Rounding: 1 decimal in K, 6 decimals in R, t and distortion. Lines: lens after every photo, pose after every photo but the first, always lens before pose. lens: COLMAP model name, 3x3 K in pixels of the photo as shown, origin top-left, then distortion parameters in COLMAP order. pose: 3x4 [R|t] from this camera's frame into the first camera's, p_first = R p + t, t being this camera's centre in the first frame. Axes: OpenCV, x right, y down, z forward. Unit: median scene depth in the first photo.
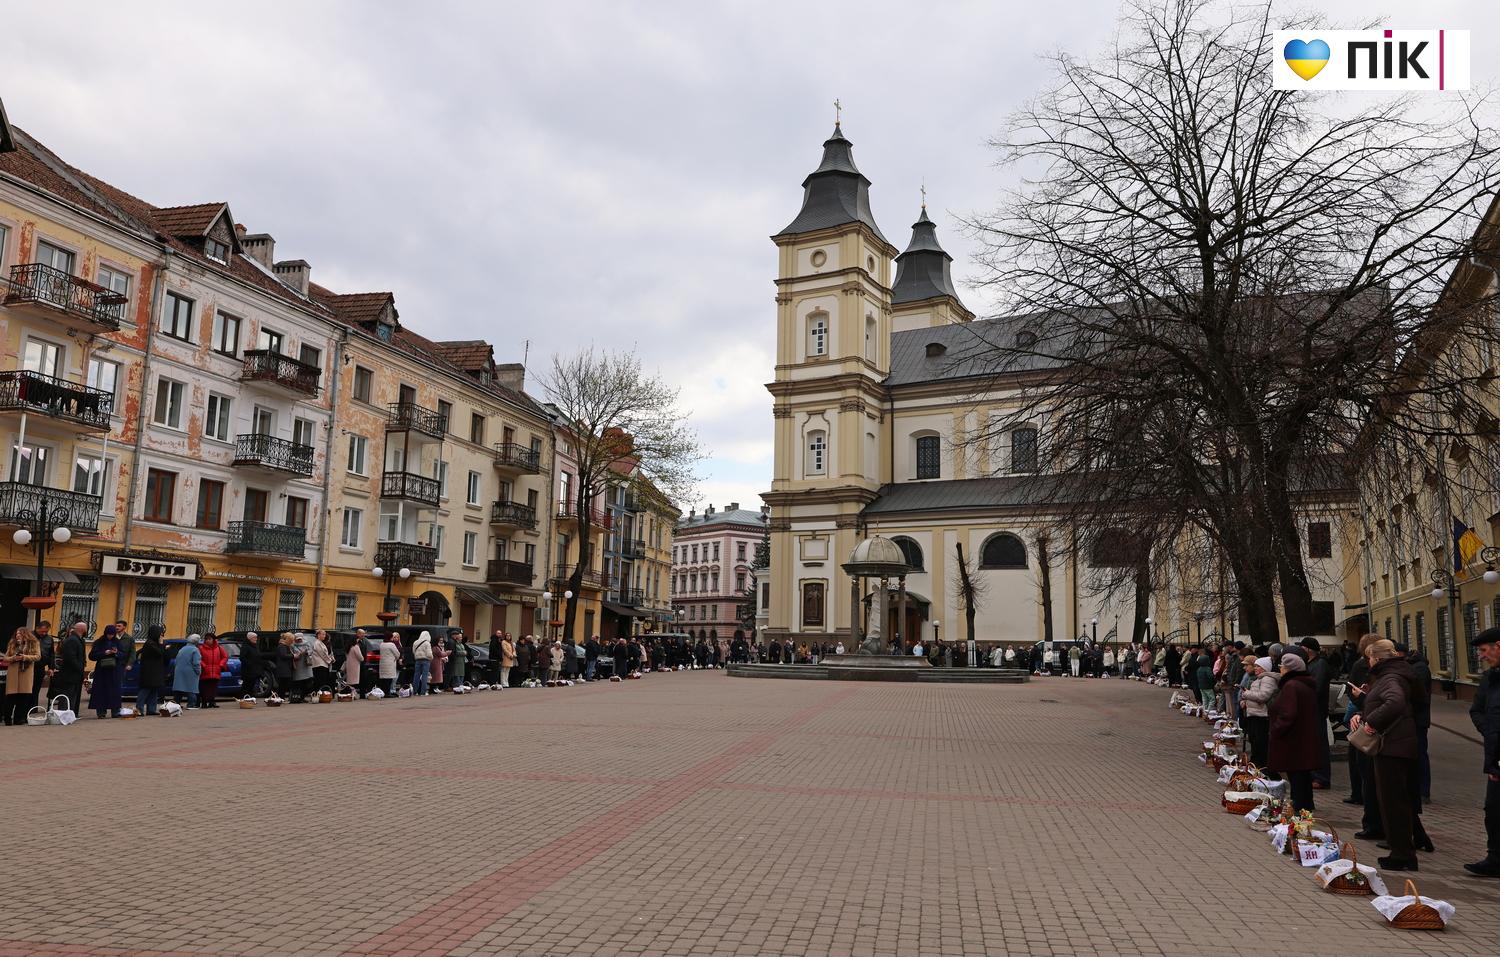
lens RADIAL K [[1081.3, 0, 799.2], [0, 1081.3, 456.6], [0, 0, 1]] dist [0.000841, -0.000073]
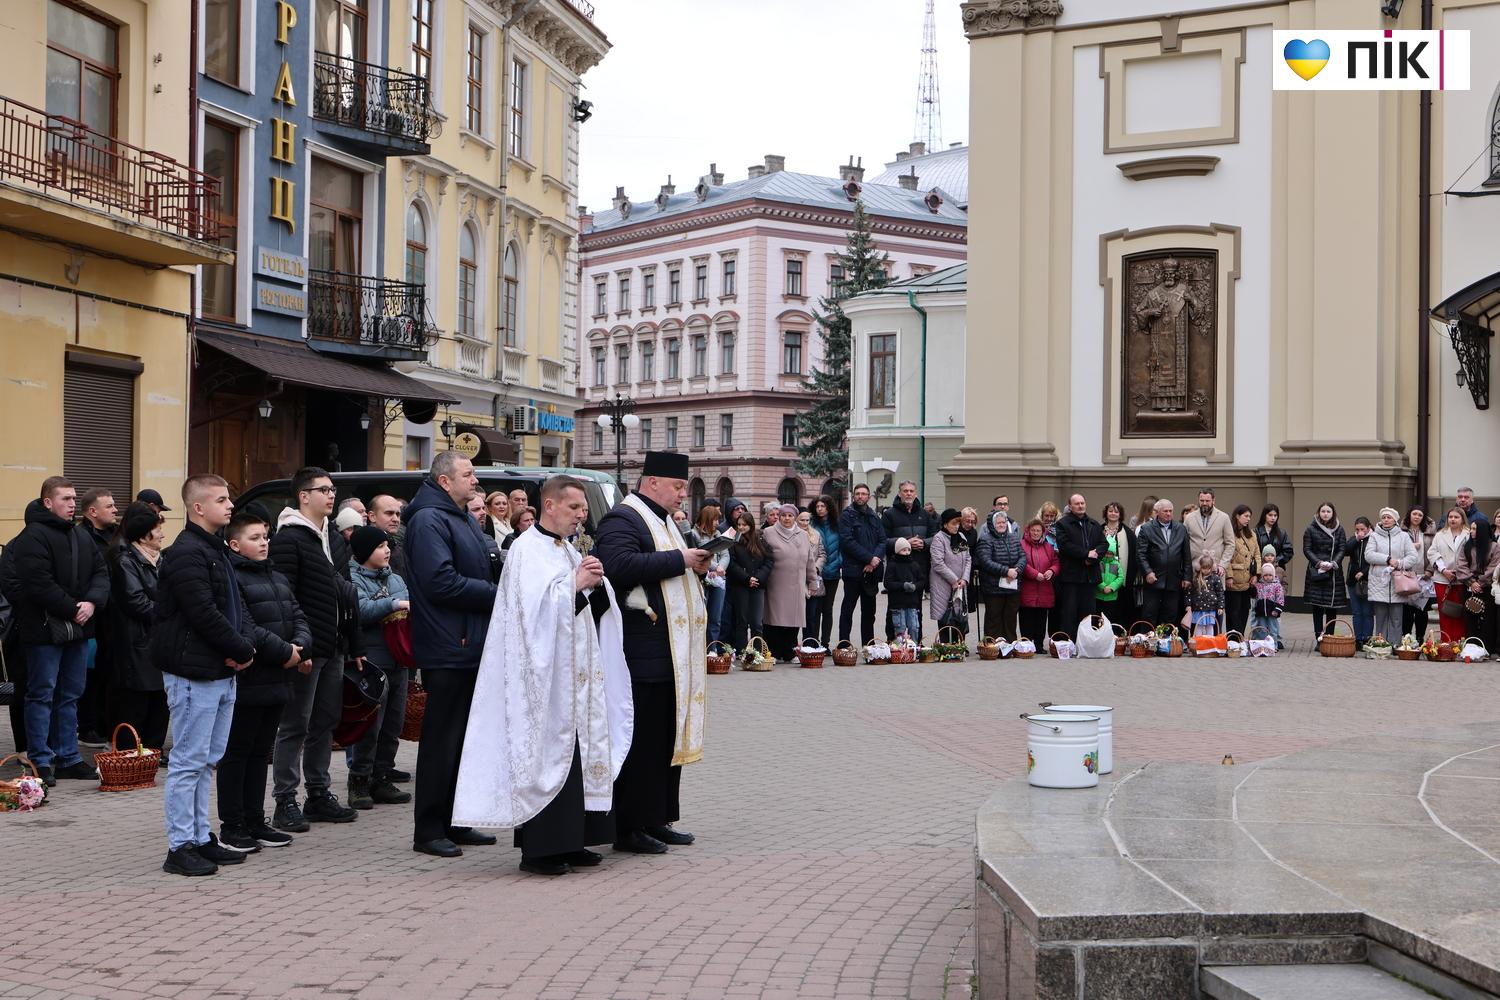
lens RADIAL K [[1977.4, 0, 750.0], [0, 1977.4, 500.0], [0, 0, 1]] dist [-0.012498, -0.005793]
pose [[0.997916, -0.002087, -0.064496, -0.024197], [0.012737, 0.986183, 0.165168, 0.050787], [0.063260, -0.165645, 0.984154, 0.296859]]
